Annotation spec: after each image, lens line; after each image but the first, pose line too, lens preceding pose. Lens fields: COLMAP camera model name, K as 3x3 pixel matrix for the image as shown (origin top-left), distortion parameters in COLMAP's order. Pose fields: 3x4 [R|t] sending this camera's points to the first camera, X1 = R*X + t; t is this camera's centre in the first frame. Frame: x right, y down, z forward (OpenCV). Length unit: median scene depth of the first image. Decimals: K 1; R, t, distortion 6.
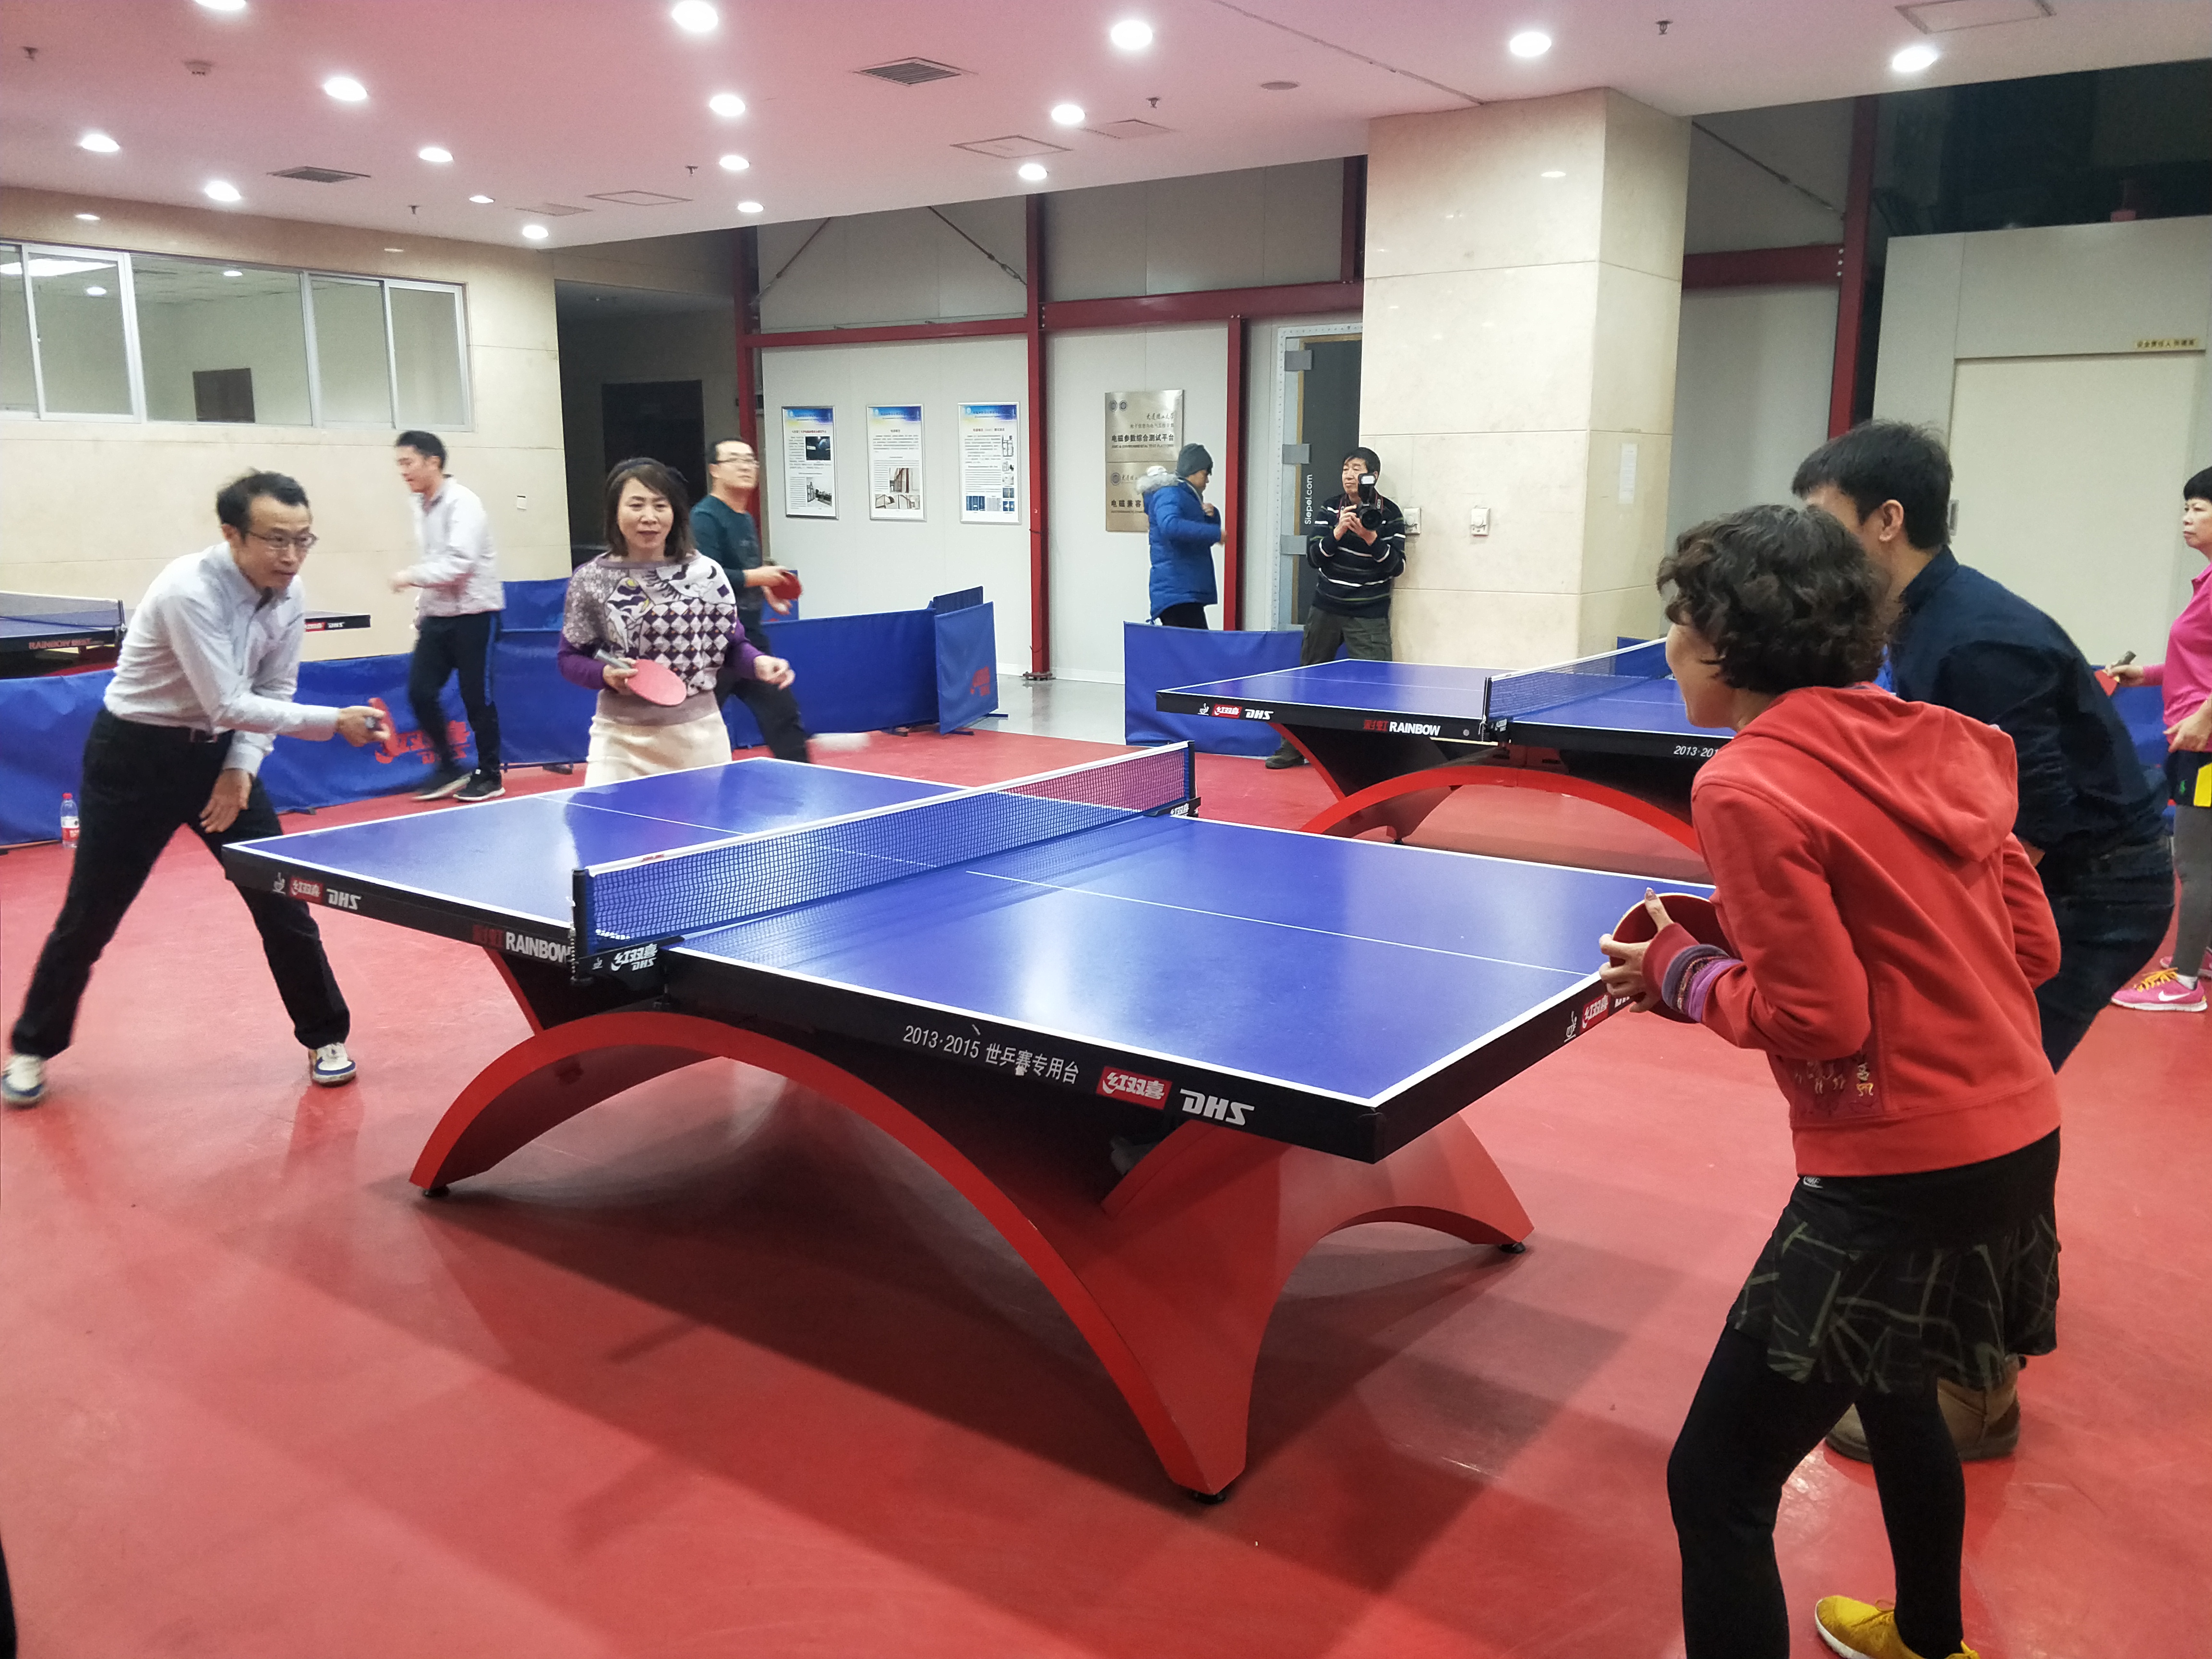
lens RADIAL K [[1782.3, 0, 1074.4], [0, 1782.3, 924.6], [0, 0, 1]] dist [0.043628, -0.061633]
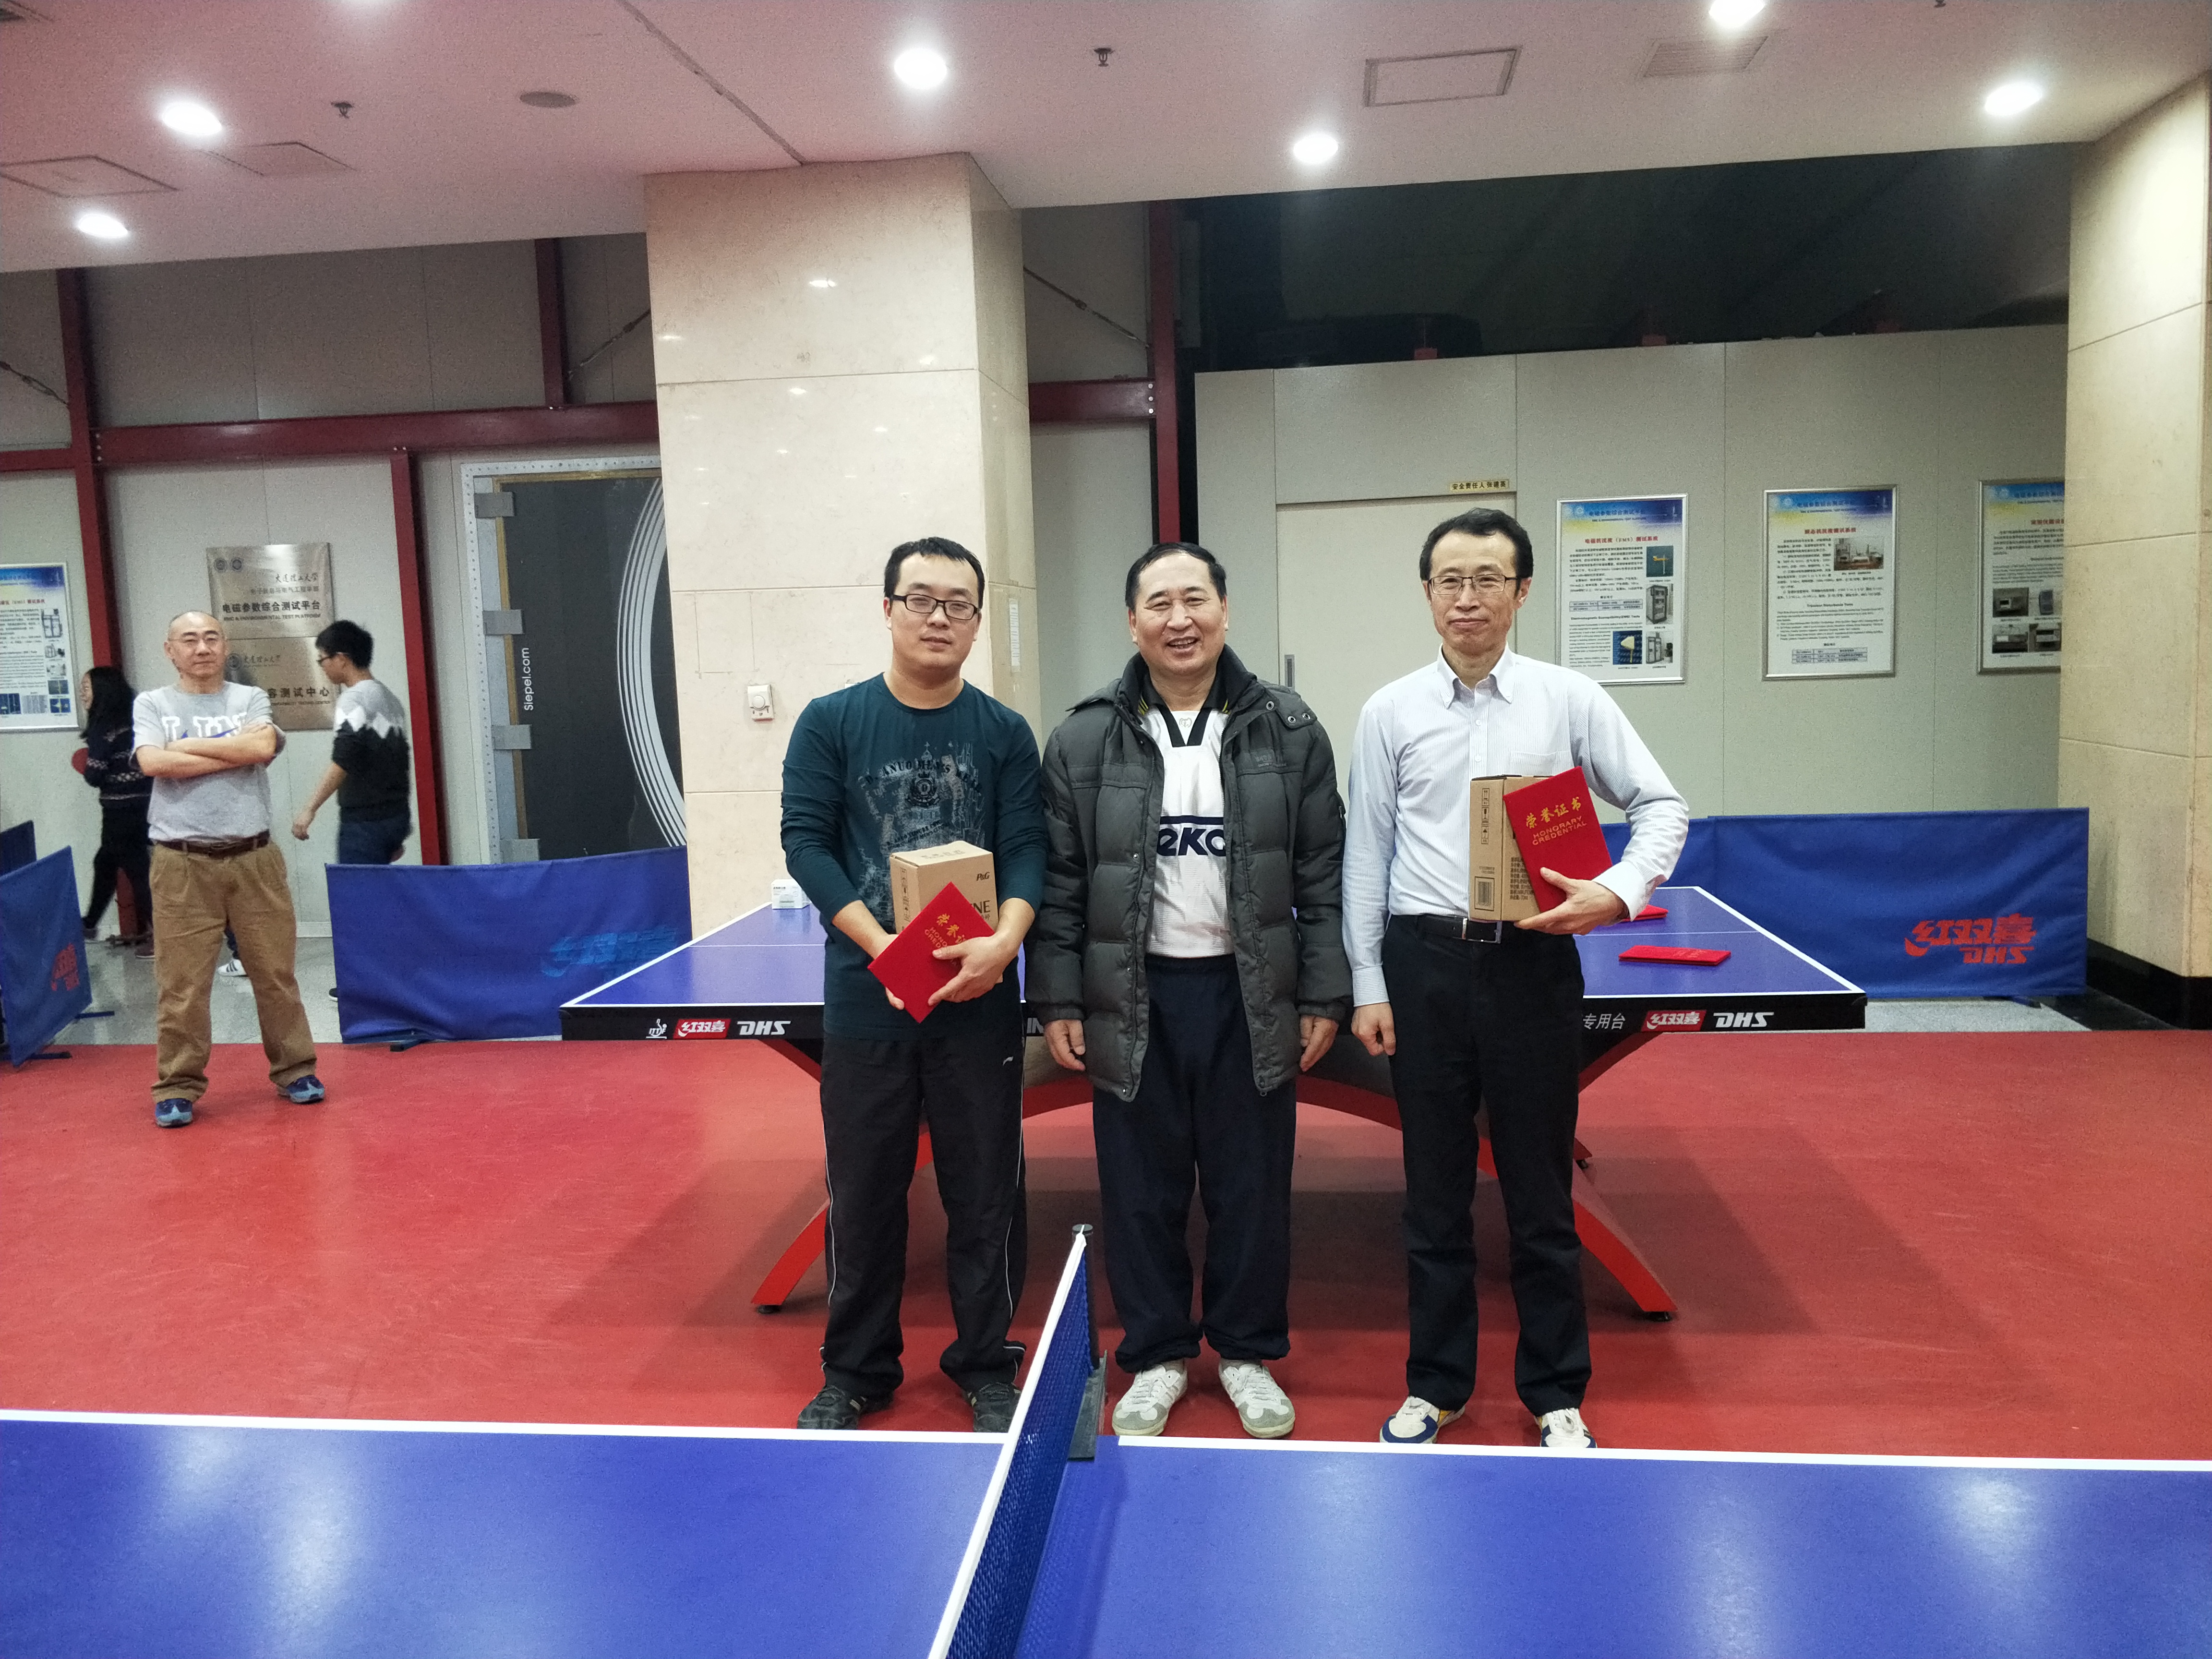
lens RADIAL K [[1803.7, 0, 1108.2], [0, 1803.7, 827.2], [0, 0, 1]] dist [0.047412, -0.066505]
pose [[0.861335, -0.083383, 0.501148, -0.052841], [0.156129, 0.982148, -0.104928, -0.057351], [-0.483452, 0.168621, 0.858976, 0.231999]]
